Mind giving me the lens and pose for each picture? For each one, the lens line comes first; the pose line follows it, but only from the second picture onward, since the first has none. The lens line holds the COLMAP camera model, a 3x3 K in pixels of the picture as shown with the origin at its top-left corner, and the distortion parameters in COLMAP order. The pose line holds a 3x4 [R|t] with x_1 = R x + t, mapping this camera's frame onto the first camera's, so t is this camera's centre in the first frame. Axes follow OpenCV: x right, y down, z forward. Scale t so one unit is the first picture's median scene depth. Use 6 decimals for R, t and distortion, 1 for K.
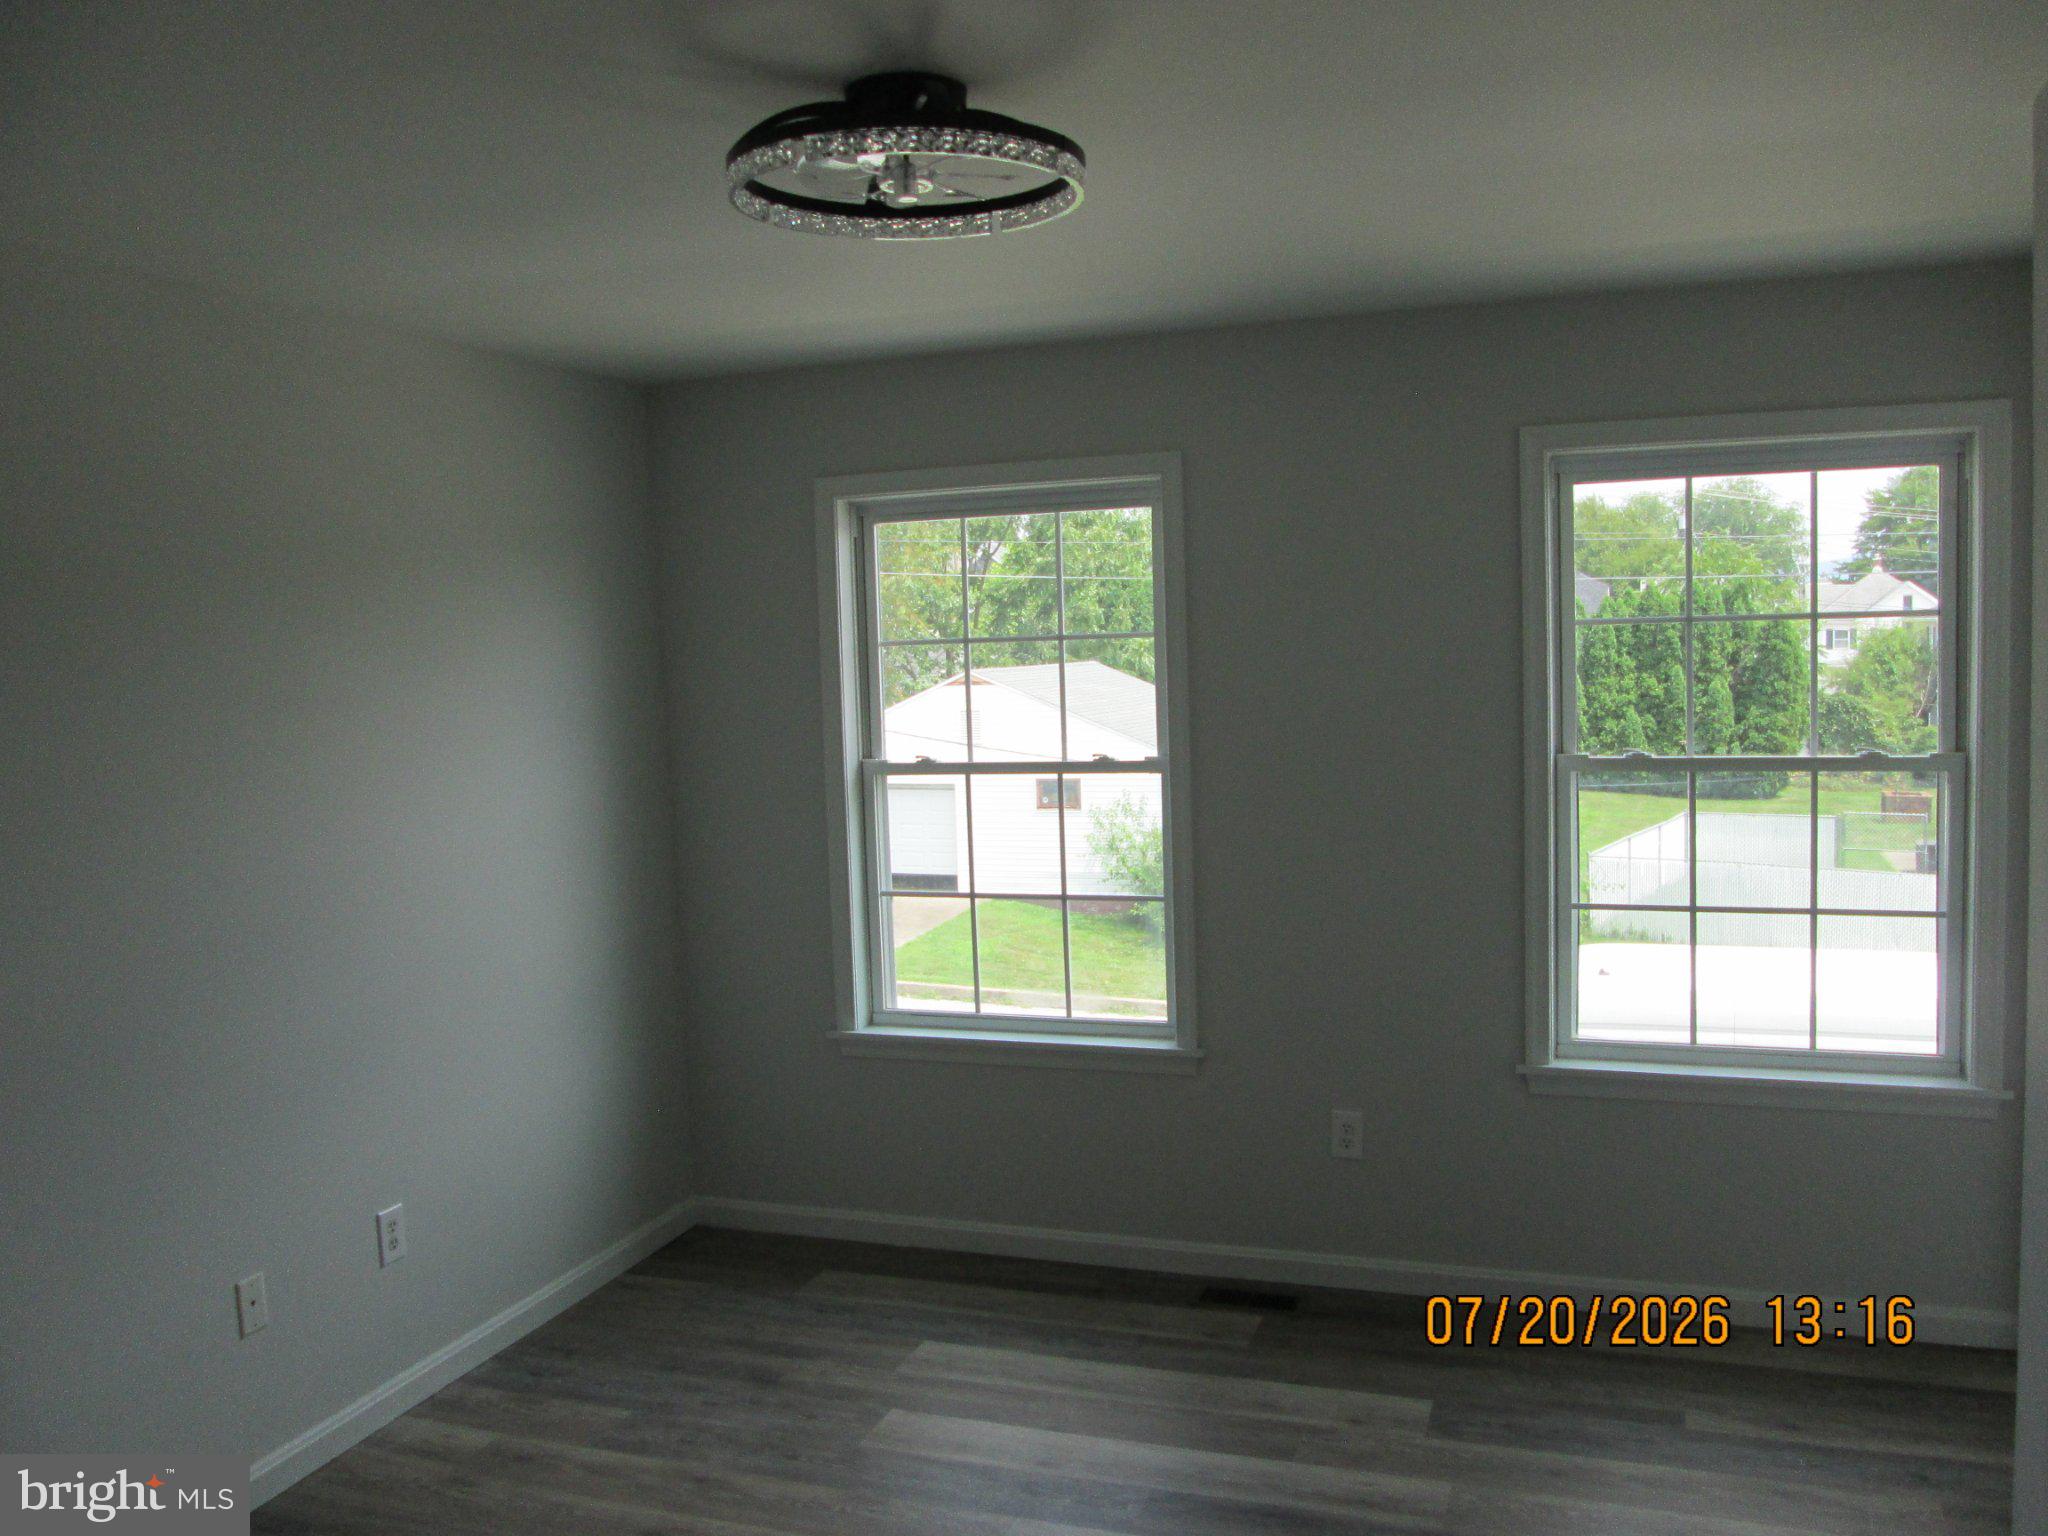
lens RADIAL K [[1534.8, 0, 1019.4], [0, 1534.8, 764.2], [0, 0, 1]] dist [-0.052742, 0.003618]
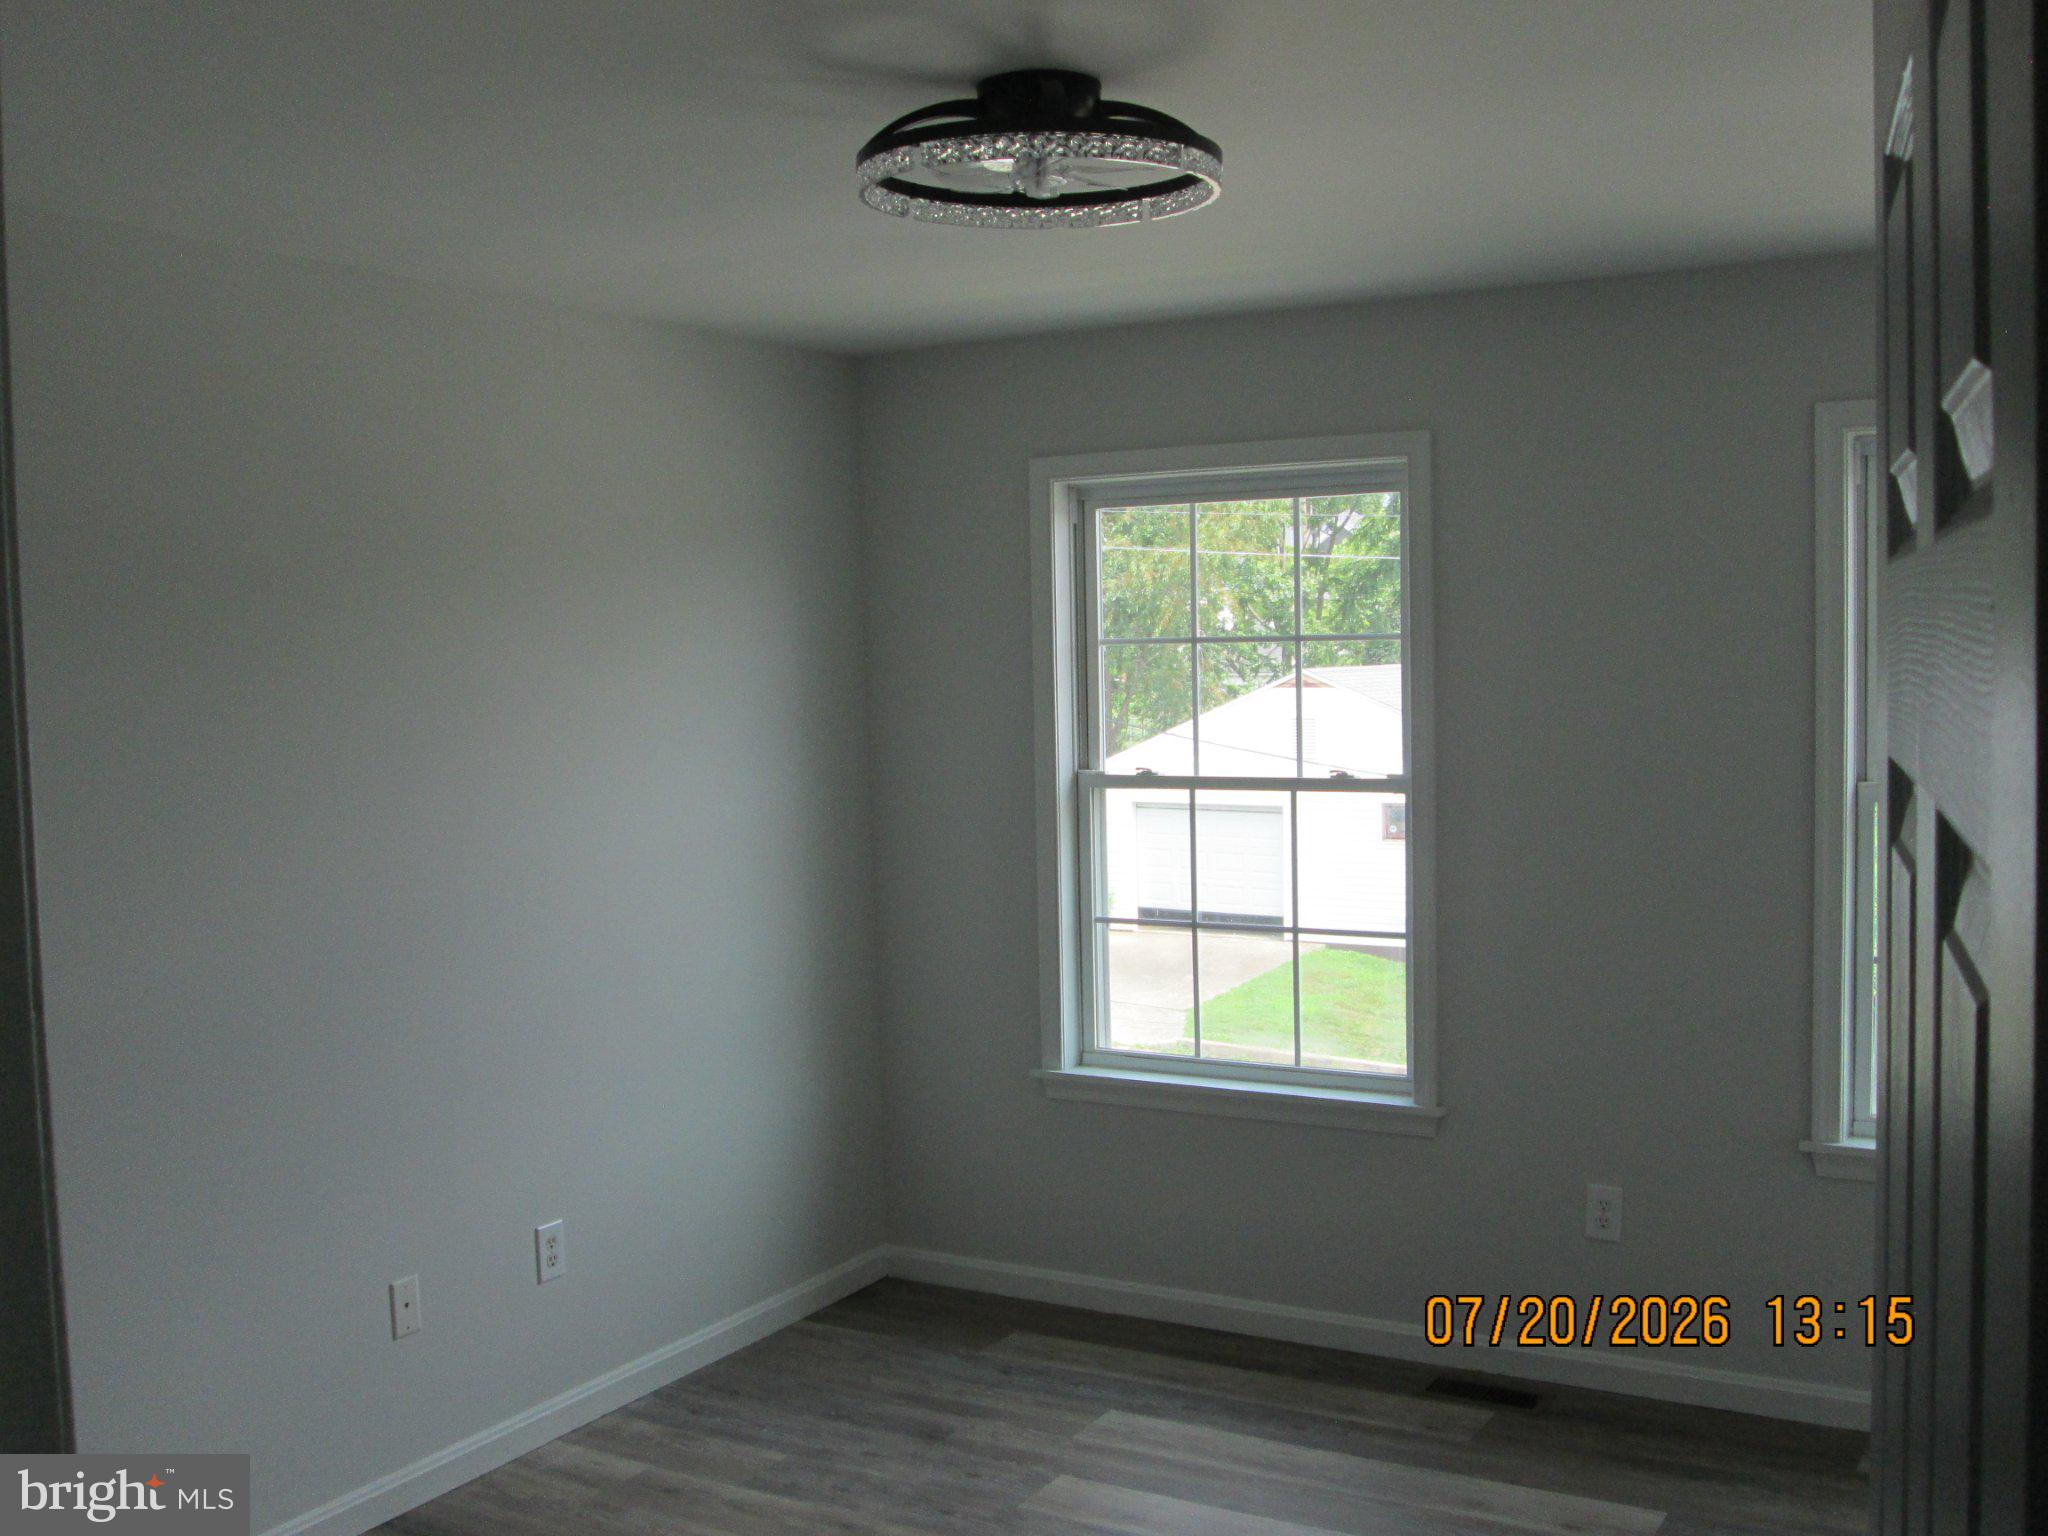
lens RADIAL K [[1836.3, 0, 1070.1], [0, 1836.3, 761.4], [0, 0, 1]] dist [-0.077717, 0.010815]
pose [[0.987486, 0.023347, -0.155970, 0.075403], [-0.024876, 0.999660, -0.007859, 0.000751], [0.155734, 0.011641, 0.987730, -0.081725]]
